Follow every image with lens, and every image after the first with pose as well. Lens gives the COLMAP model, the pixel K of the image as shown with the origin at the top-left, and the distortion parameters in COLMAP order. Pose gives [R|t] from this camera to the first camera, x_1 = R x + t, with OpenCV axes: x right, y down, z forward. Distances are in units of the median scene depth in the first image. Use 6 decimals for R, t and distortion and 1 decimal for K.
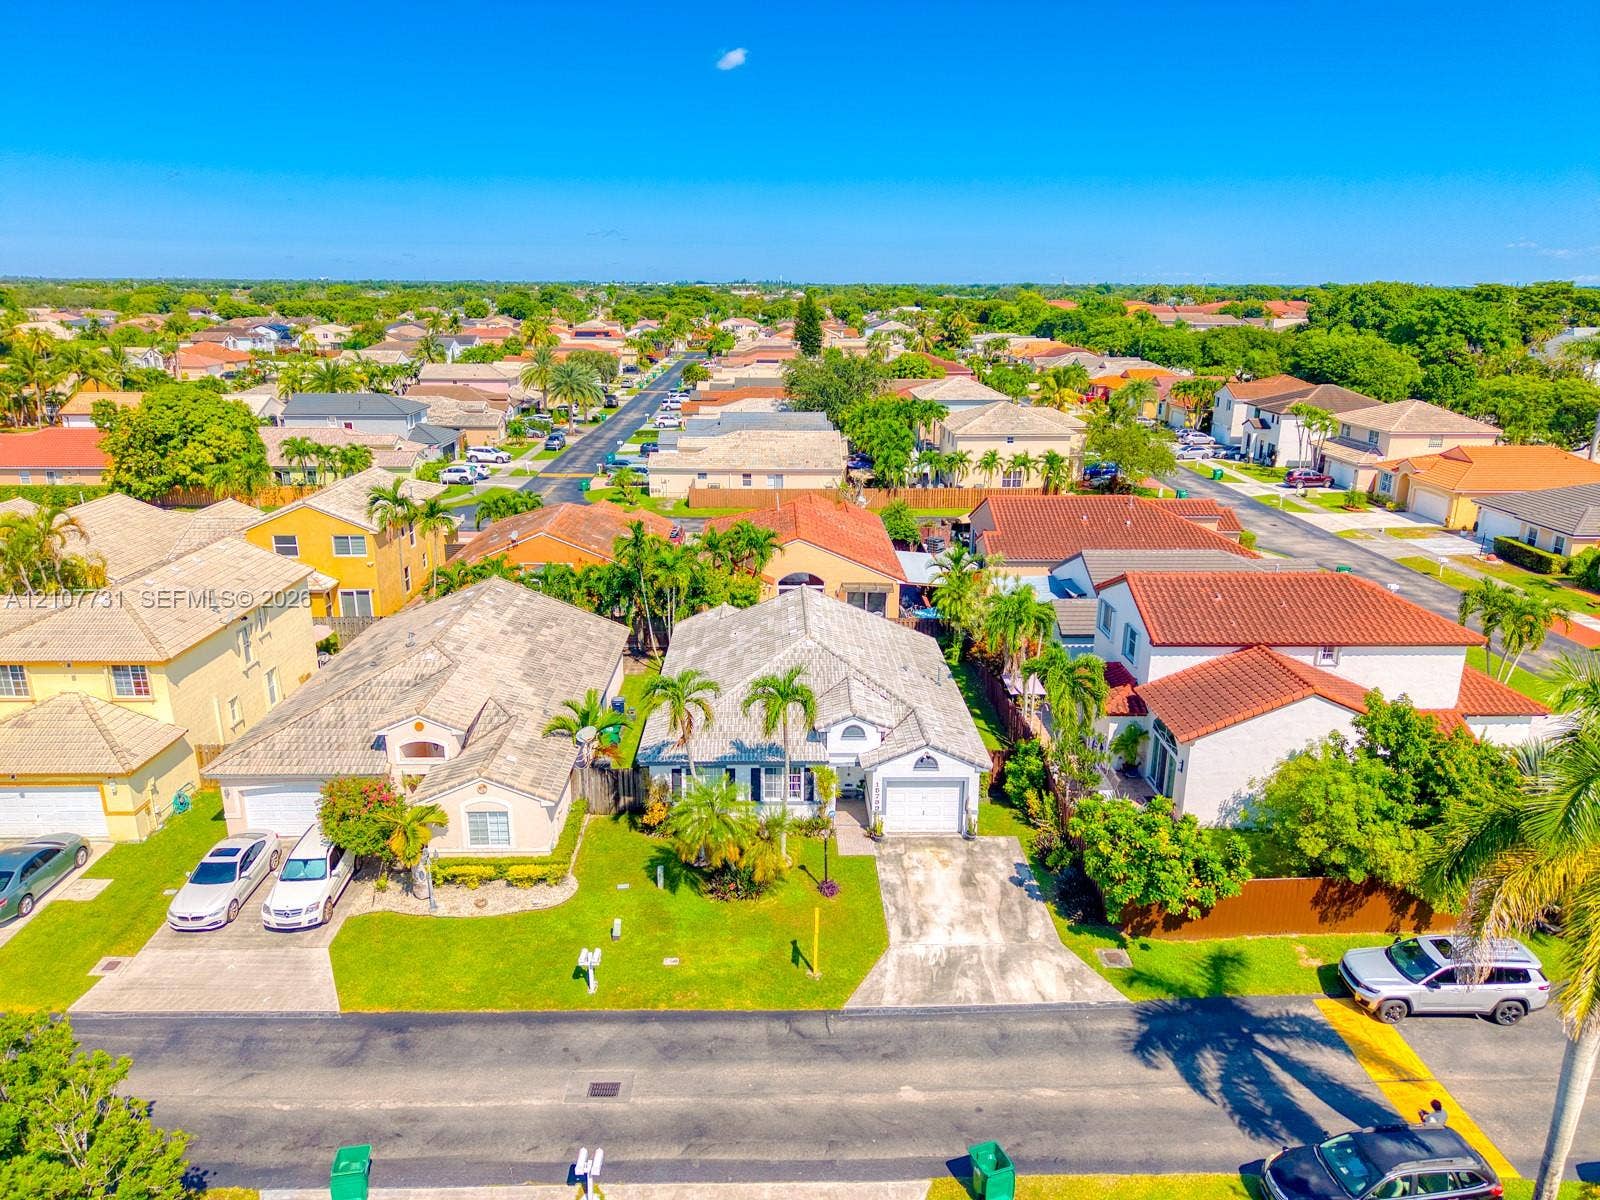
lens RADIAL K [[1052.1, 0, 800.0], [0, 1052.1, 600.0], [0, 0, 1]] dist [-0.002265, -0.001221]
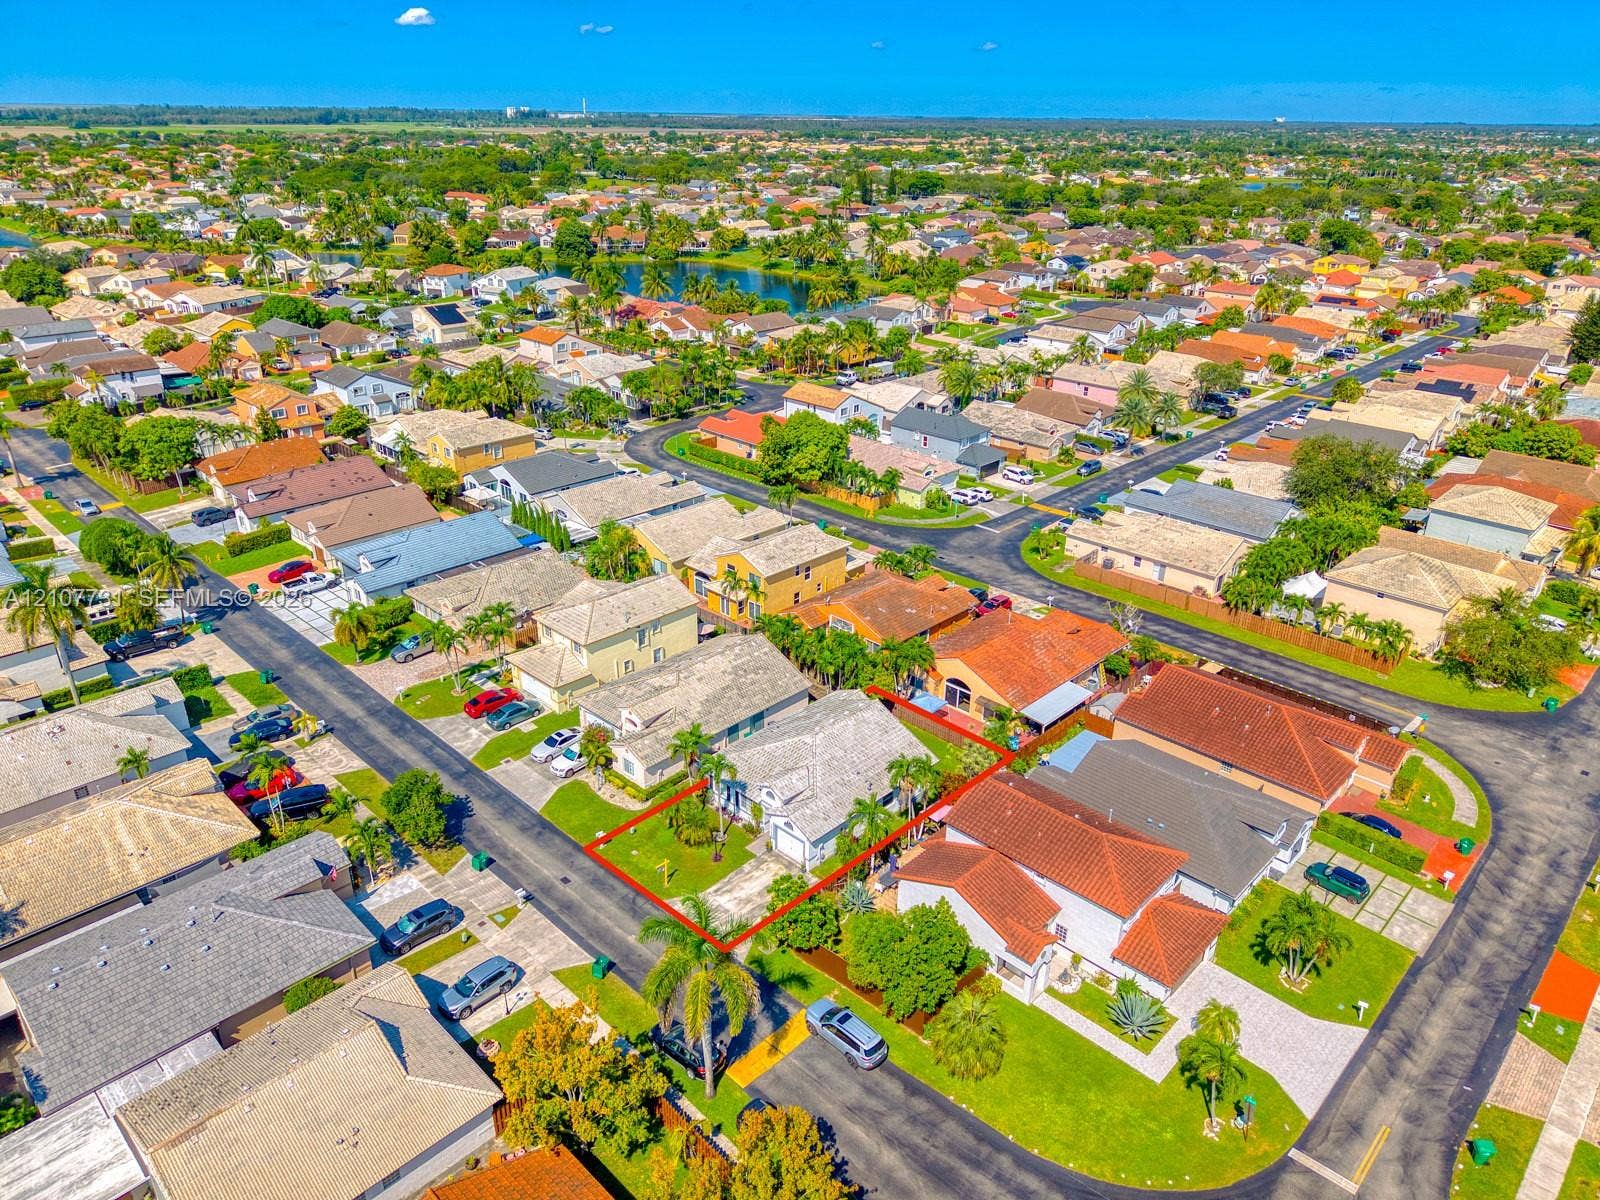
lens RADIAL K [[1052.1, 0, 800.0], [0, 1052.1, 600.0], [0, 0, 1]] dist [-0.002265, -0.001221]
pose [[0.690447, 0.294642, -0.660657, 1.218615], [-0.203844, 0.955526, 0.213113, -0.620318], [0.694068, -0.012472, 0.719802, -0.344035]]
